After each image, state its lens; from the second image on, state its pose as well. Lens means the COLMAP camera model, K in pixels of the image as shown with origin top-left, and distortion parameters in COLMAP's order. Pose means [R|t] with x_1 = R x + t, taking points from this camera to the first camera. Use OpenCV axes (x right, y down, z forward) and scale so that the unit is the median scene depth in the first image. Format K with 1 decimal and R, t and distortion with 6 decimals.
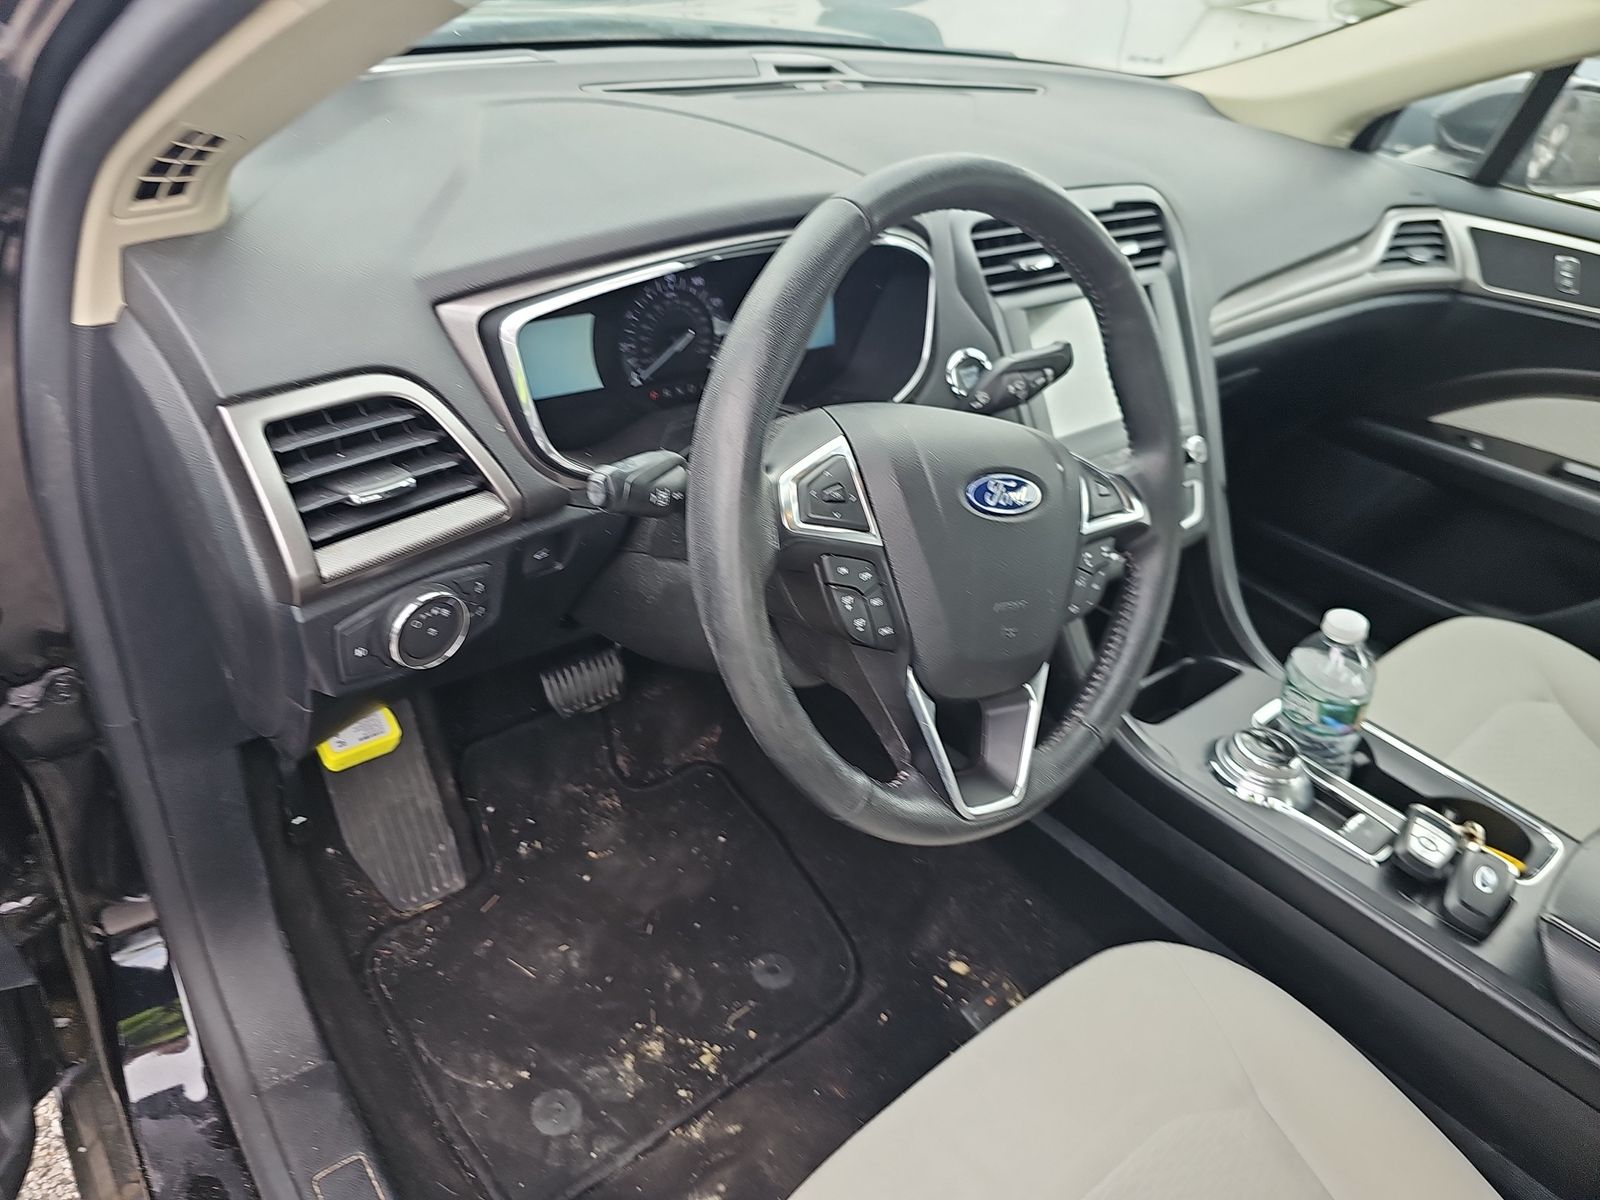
lens RADIAL K [[1089.8, 0, 795.9], [0, 1089.8, 602.5], [0, 0, 1]] dist [0.034796, -0.040717]
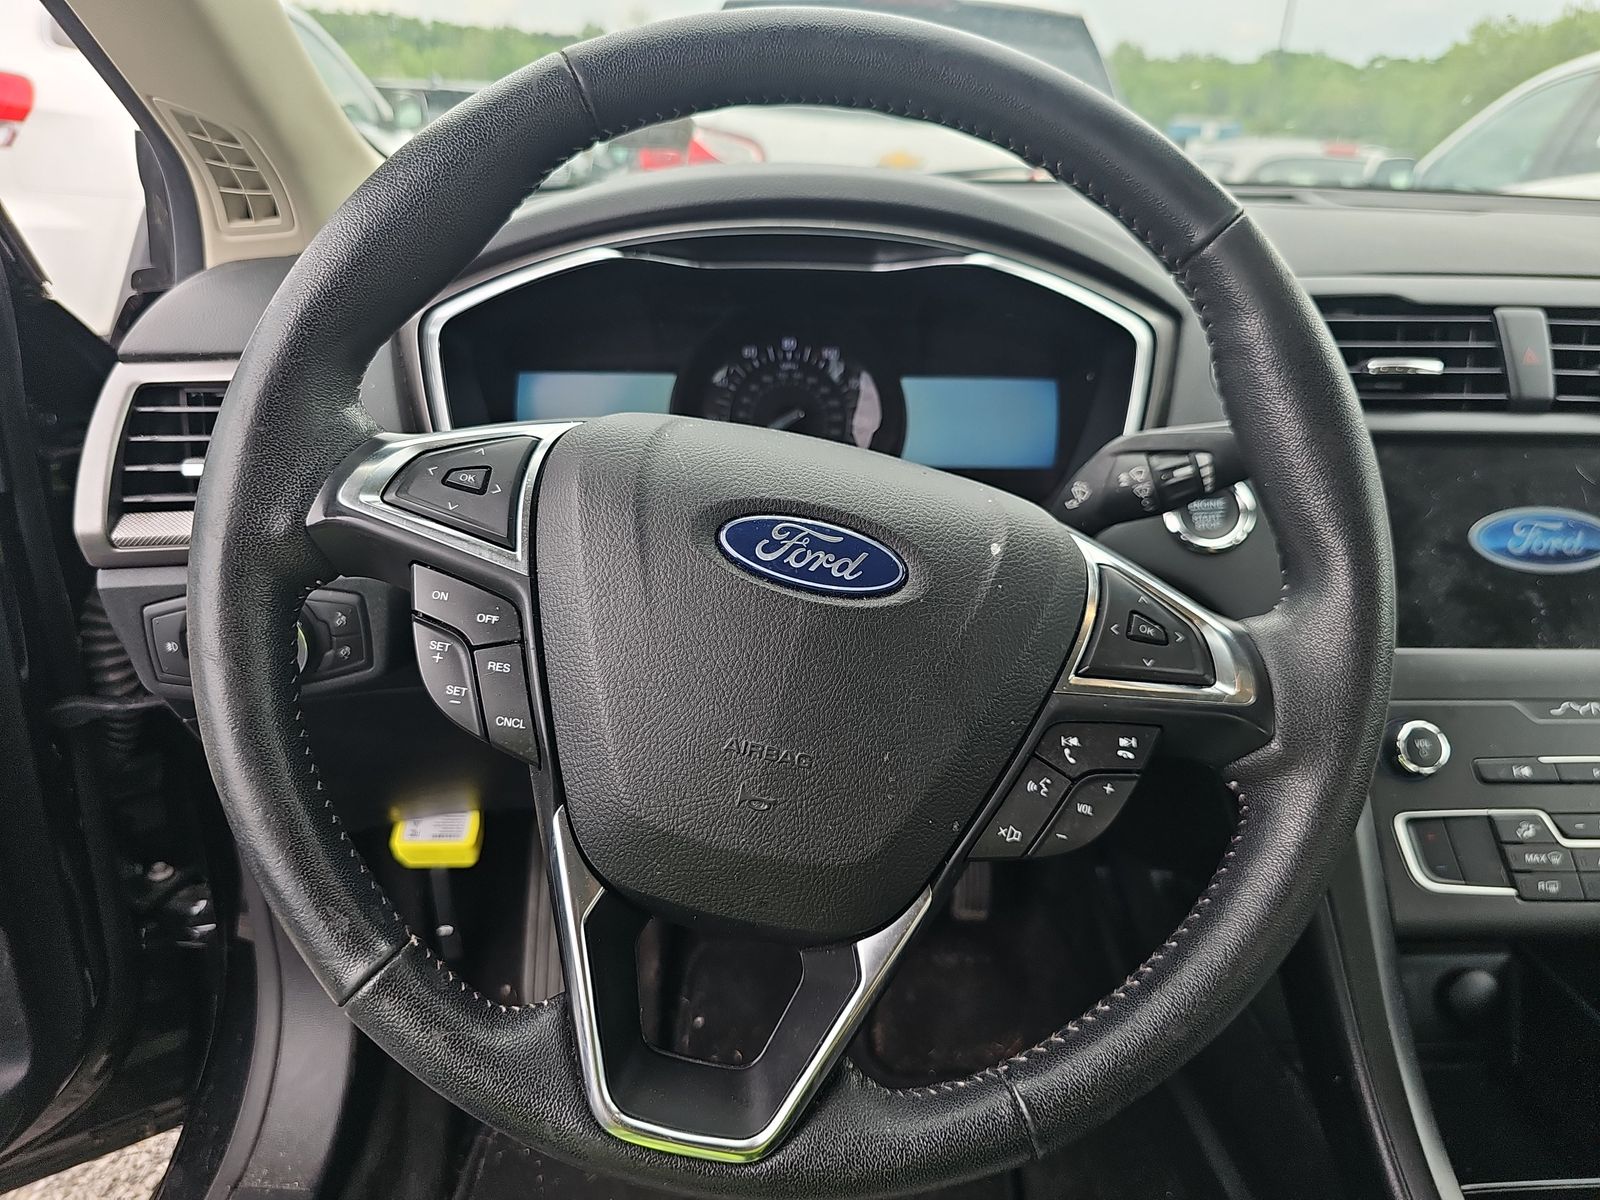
lens RADIAL K [[1089.8, 0, 795.9], [0, 1089.8, 602.5], [0, 0, 1]] dist [0.034796, -0.040717]
pose [[0.769342, 0.123842, -0.626719, 0.433144], [-0.291716, 0.940881, -0.172179, 0.015310], [0.568344, 0.315288, 0.759985, 0.484443]]
